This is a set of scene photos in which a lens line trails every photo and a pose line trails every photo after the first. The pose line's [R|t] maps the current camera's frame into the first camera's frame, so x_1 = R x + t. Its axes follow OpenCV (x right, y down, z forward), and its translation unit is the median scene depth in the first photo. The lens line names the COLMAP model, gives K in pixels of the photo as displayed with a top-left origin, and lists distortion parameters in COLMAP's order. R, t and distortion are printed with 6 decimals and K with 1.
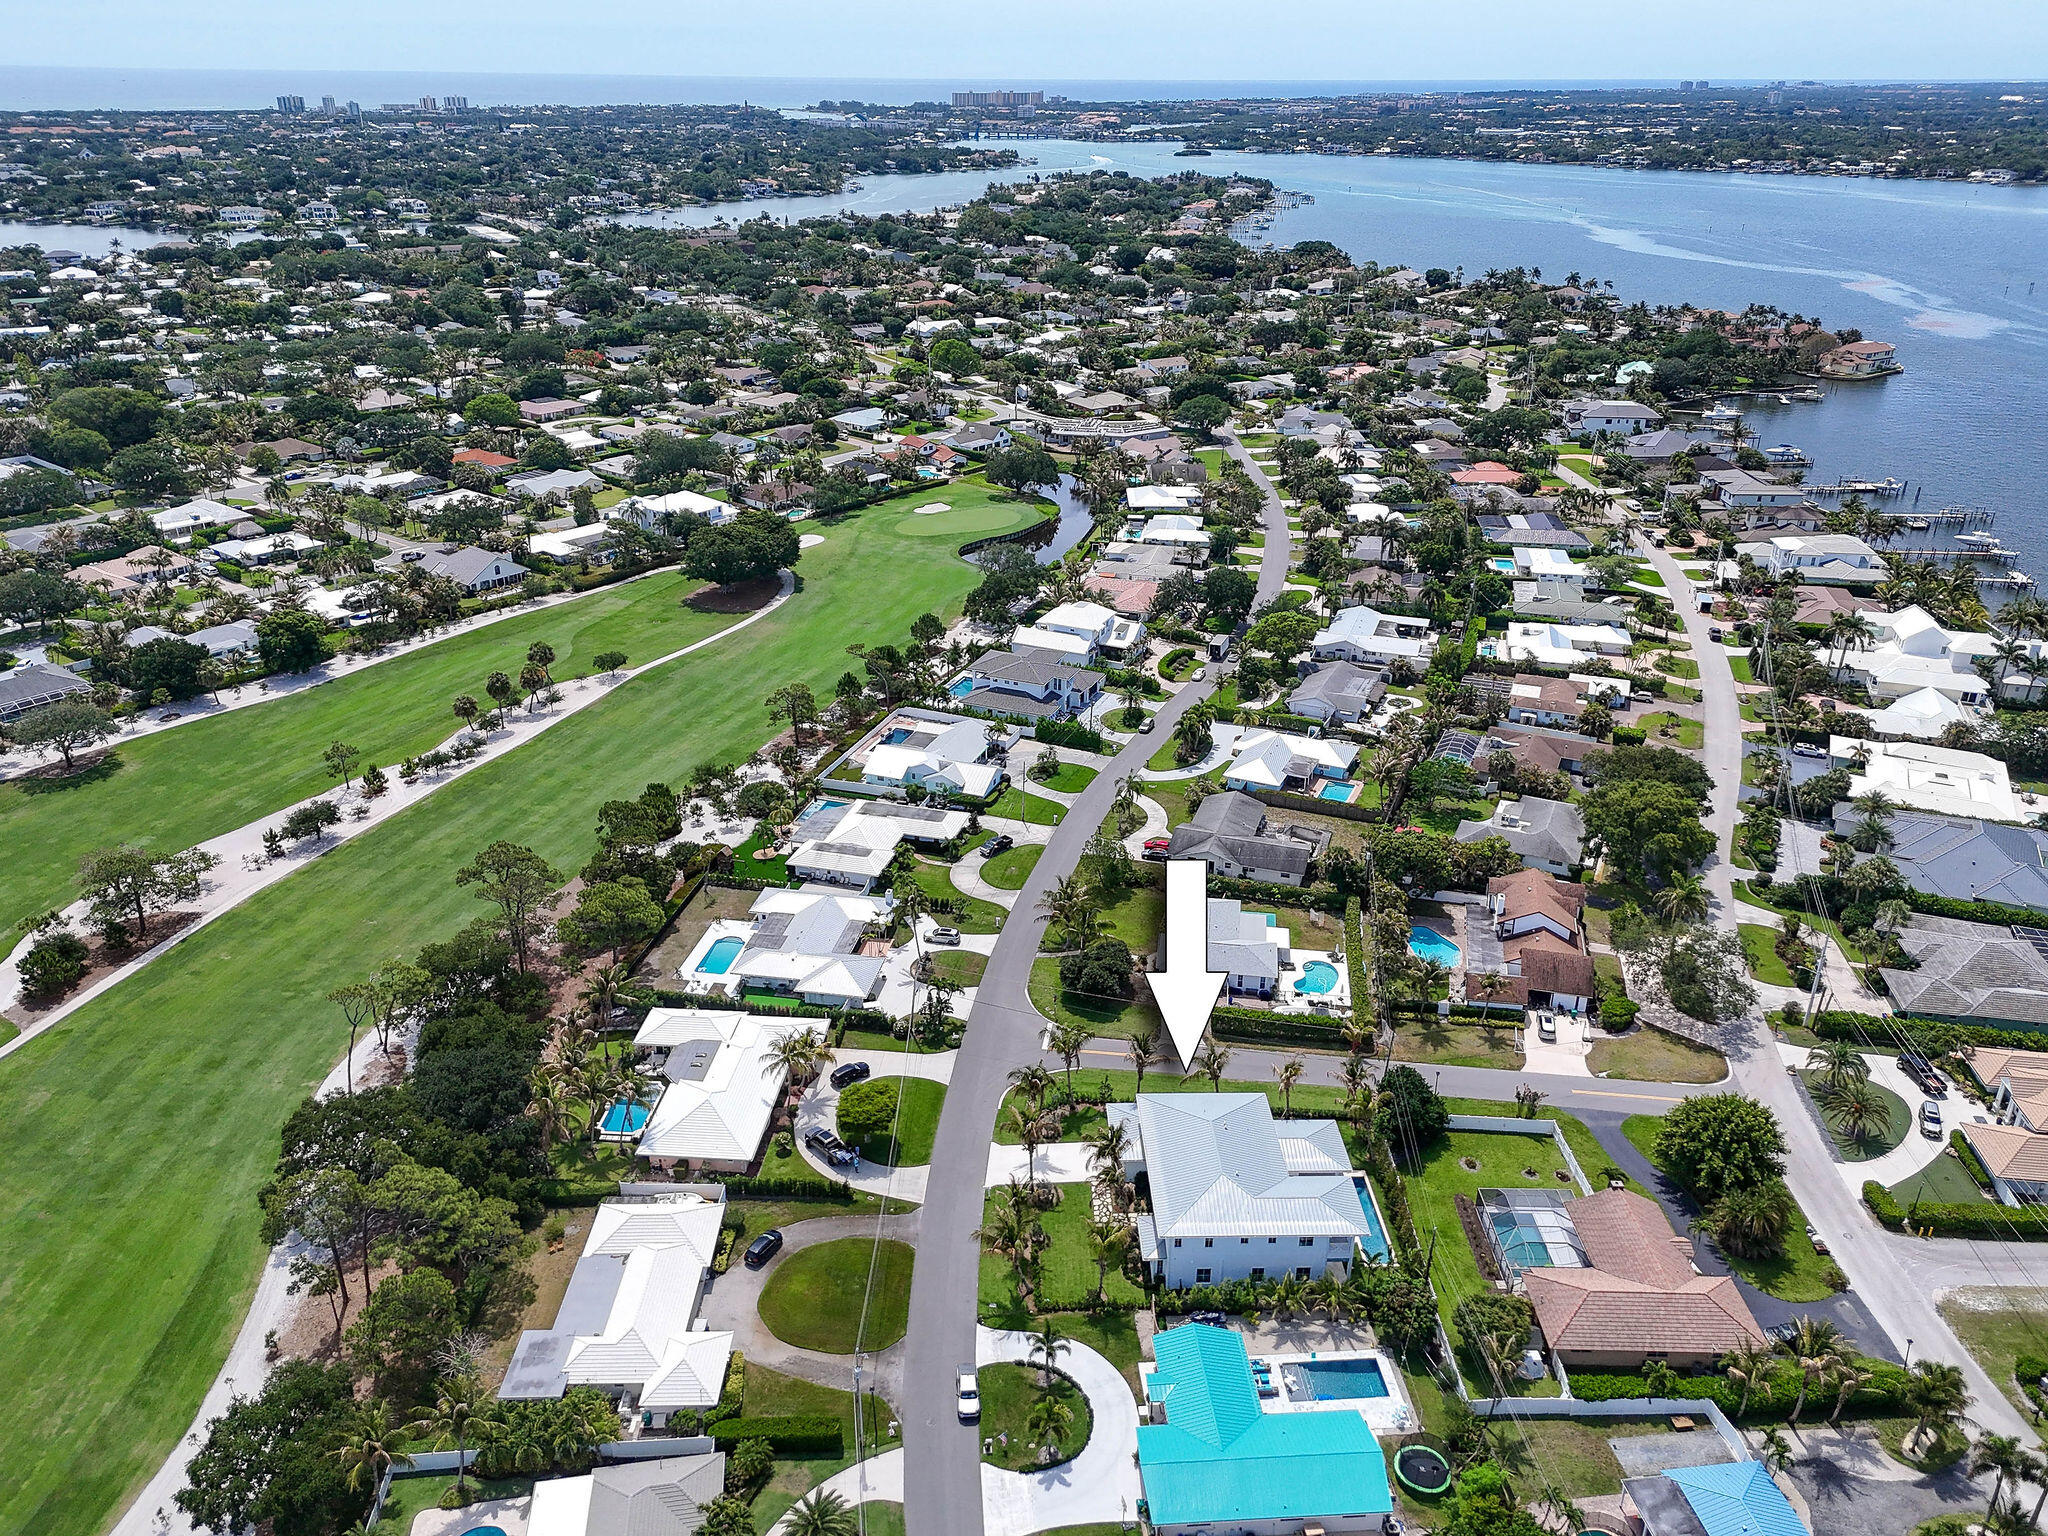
lens RADIAL K [[1511.1, 0, 1020.5], [0, 1511.1, 764.5], [0, 0, 1]] dist [0.073042, -0.057507]
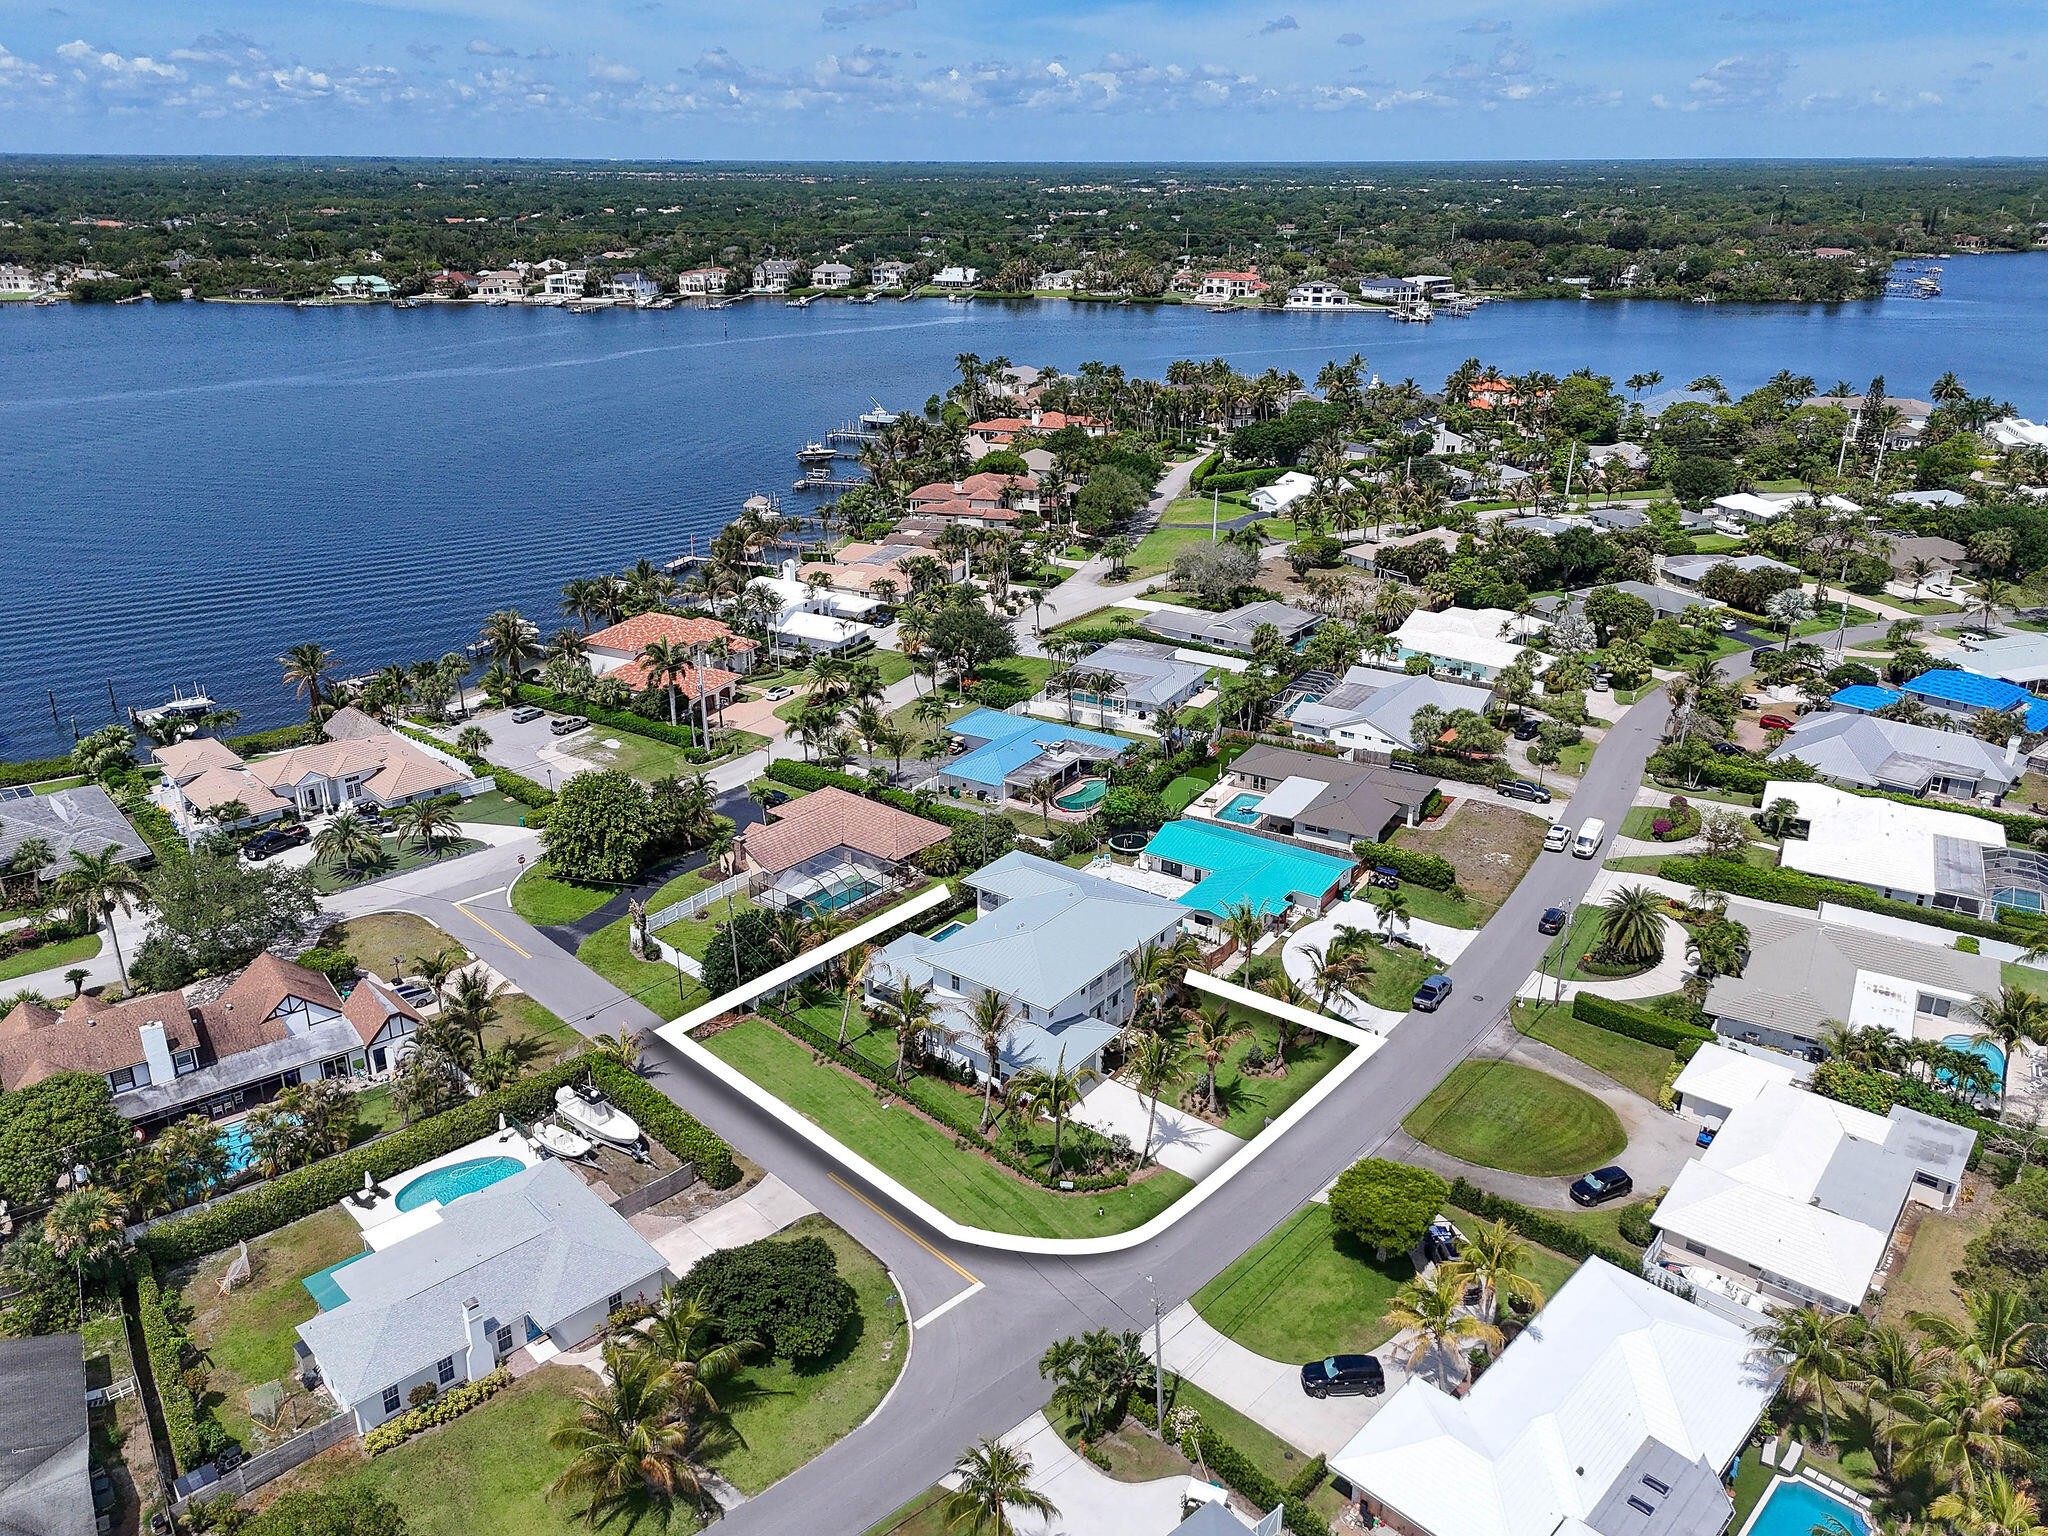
lens RADIAL K [[1511.1, 0, 1016.4], [0, 1511.1, 757.5], [0, 0, 1]] dist [0.073042, -0.057507]
pose [[-0.772627, -0.239471, 0.587963, -0.261439], [0.259274, 0.726356, 0.636541, -0.281798], [-0.579504, 0.644252, -0.499114, 1.097456]]
